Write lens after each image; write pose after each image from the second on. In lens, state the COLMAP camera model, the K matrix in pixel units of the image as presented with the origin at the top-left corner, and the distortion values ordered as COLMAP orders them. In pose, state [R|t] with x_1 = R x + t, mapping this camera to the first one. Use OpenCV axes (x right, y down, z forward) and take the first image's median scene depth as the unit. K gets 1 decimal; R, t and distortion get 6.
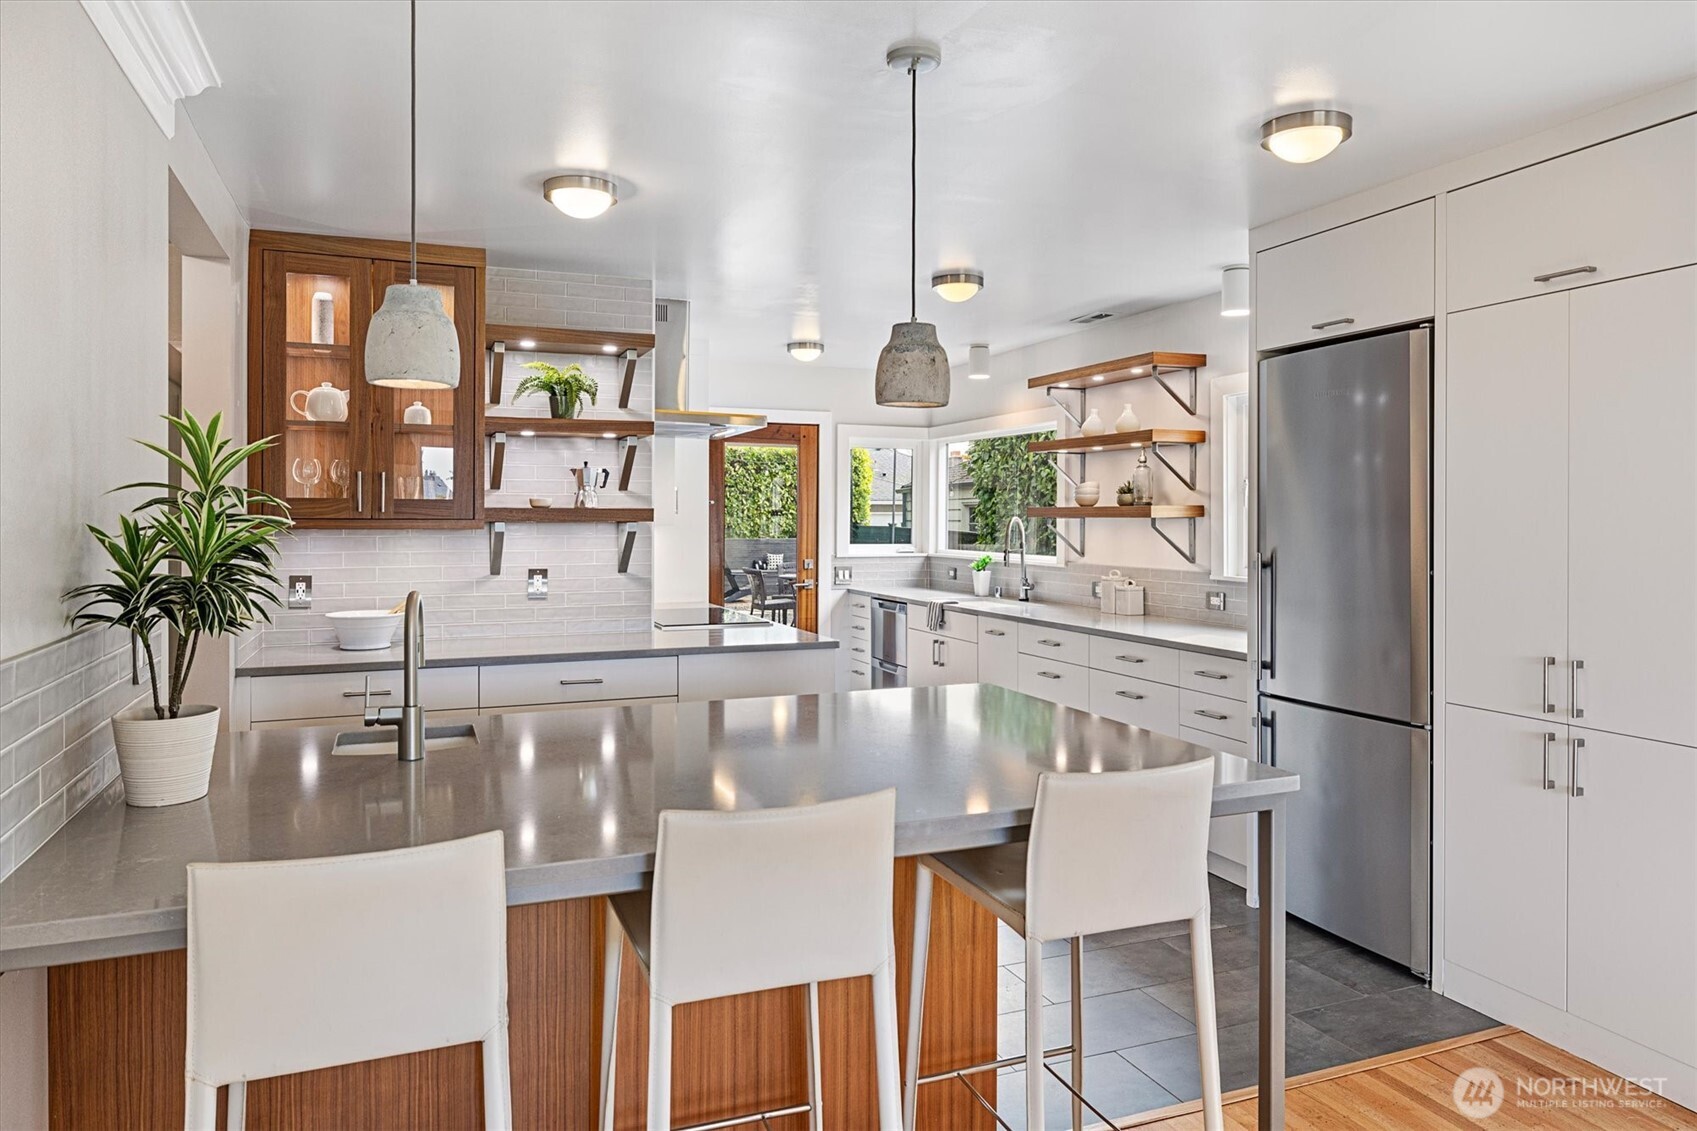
lens RADIAL K [[1107.6, 0, 848.5], [0, 1107.6, 521.4], [0, 0, 1]] dist [0.002947, 0.000470]
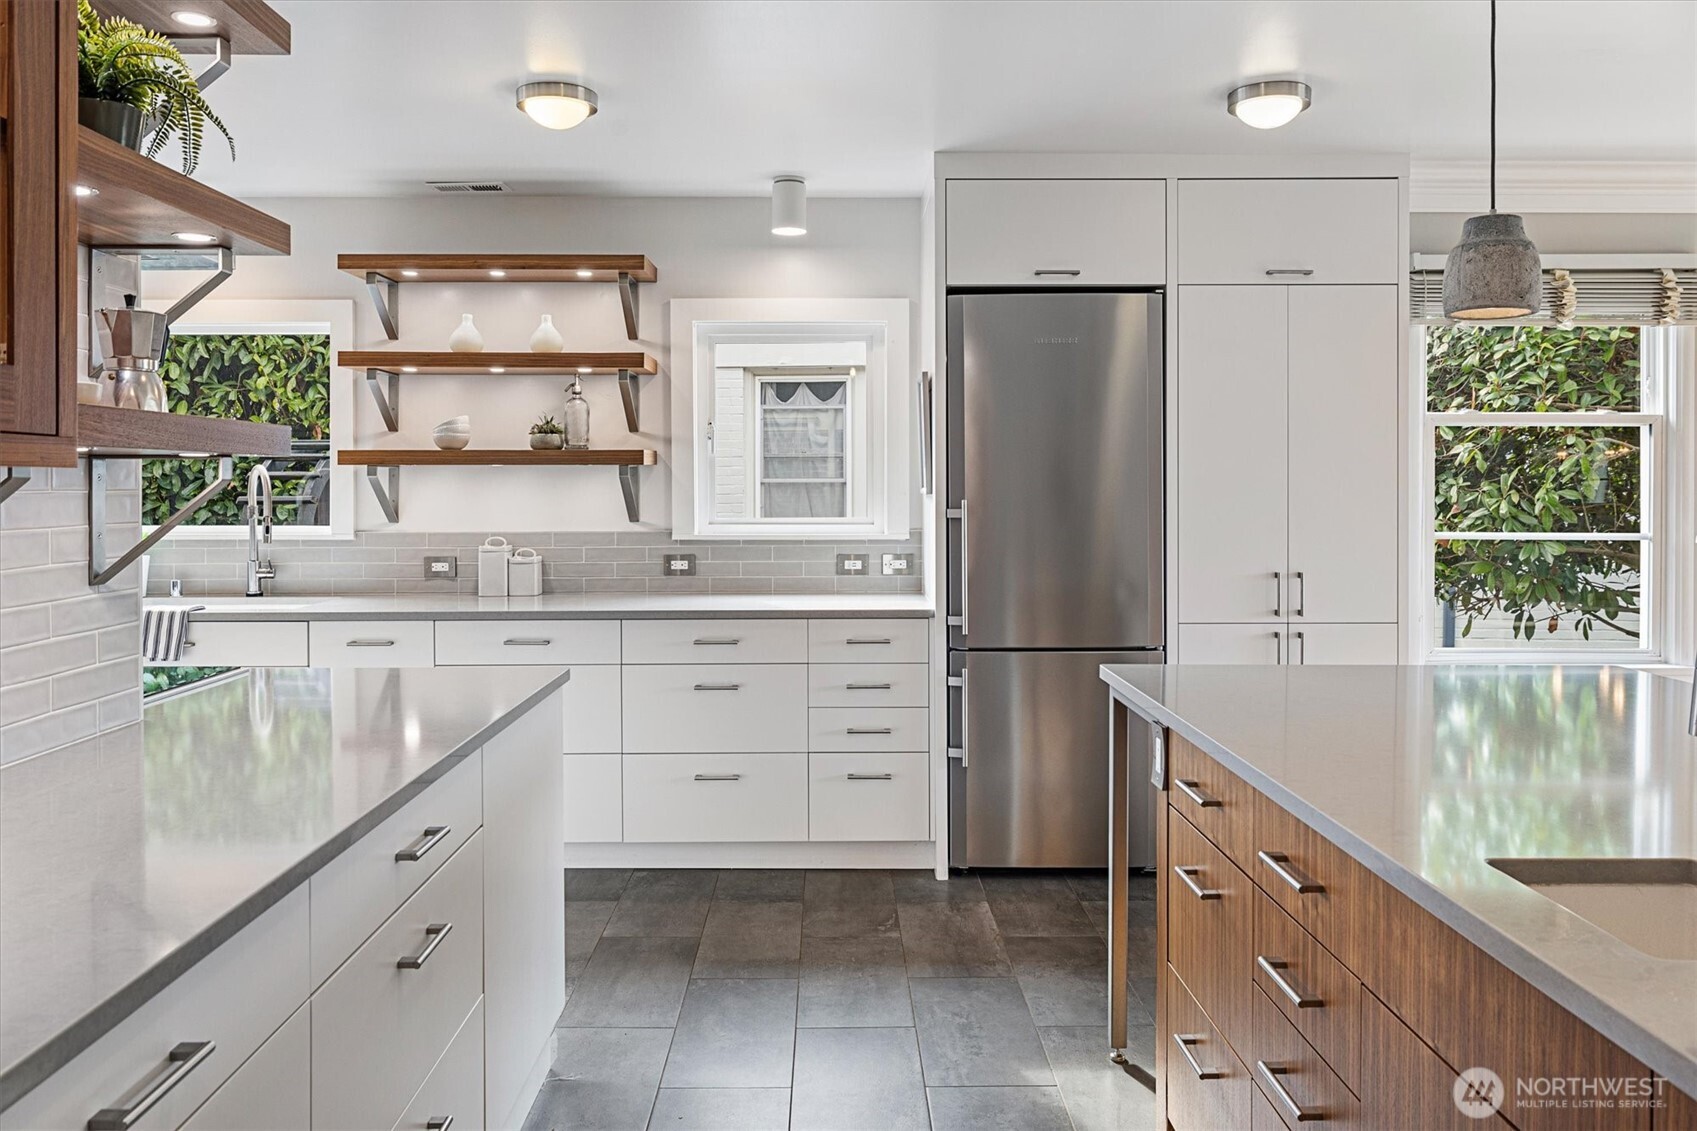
lens RADIAL K [[1212.2, 0, 847.6], [0, 1212.2, 491.3], [0, 0, 1]] dist [-0.007528, -0.001713]
pose [[0.357867, -0.009814, 0.933721, -0.385655], [0.005621, 0.999949, 0.008355, 0.007229], [-0.933756, 0.002259, 0.357904, 0.445311]]
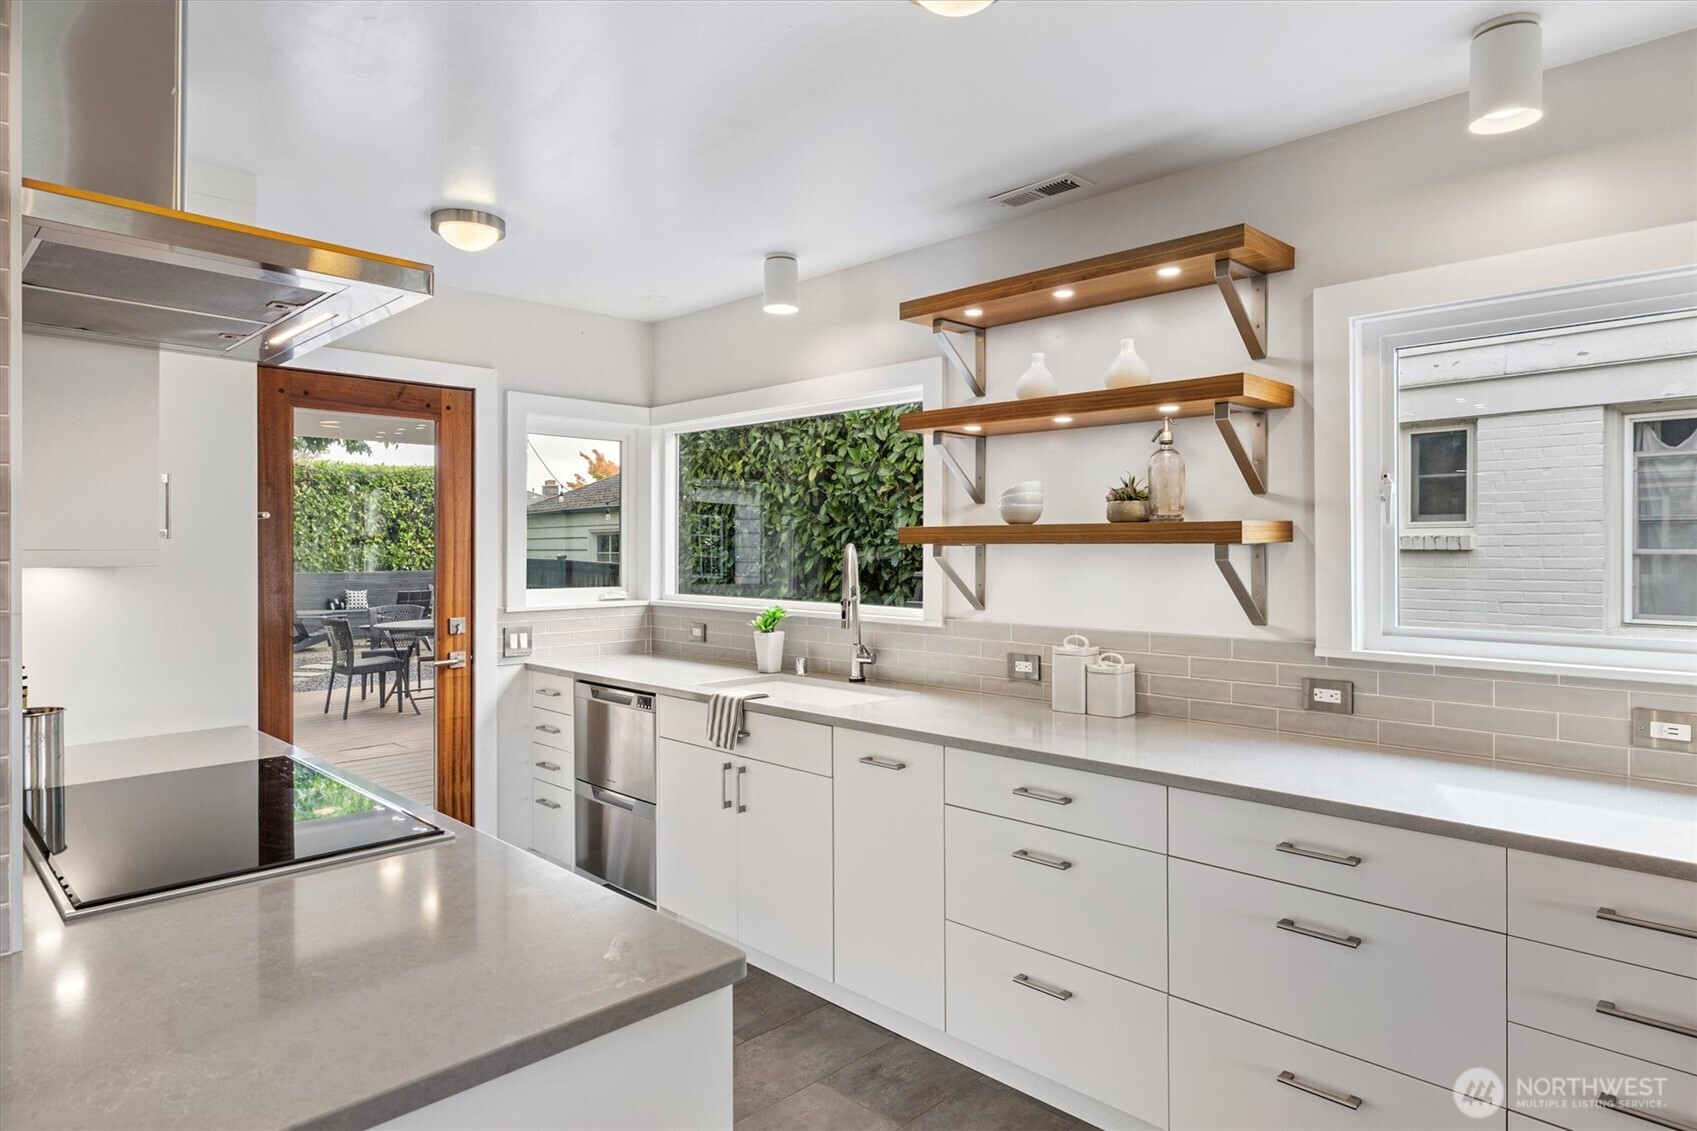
lens RADIAL K [[991.8, 0, 857.3], [0, 991.8, 550.0], [0, 0, 1]] dist [0.001387, 0.000595]
pose [[0.916705, -0.005492, 0.399527, -0.061361], [0.005247, 0.999985, 0.001707, -0.001680], [-0.399531, 0.000531, 0.916720, 0.518776]]
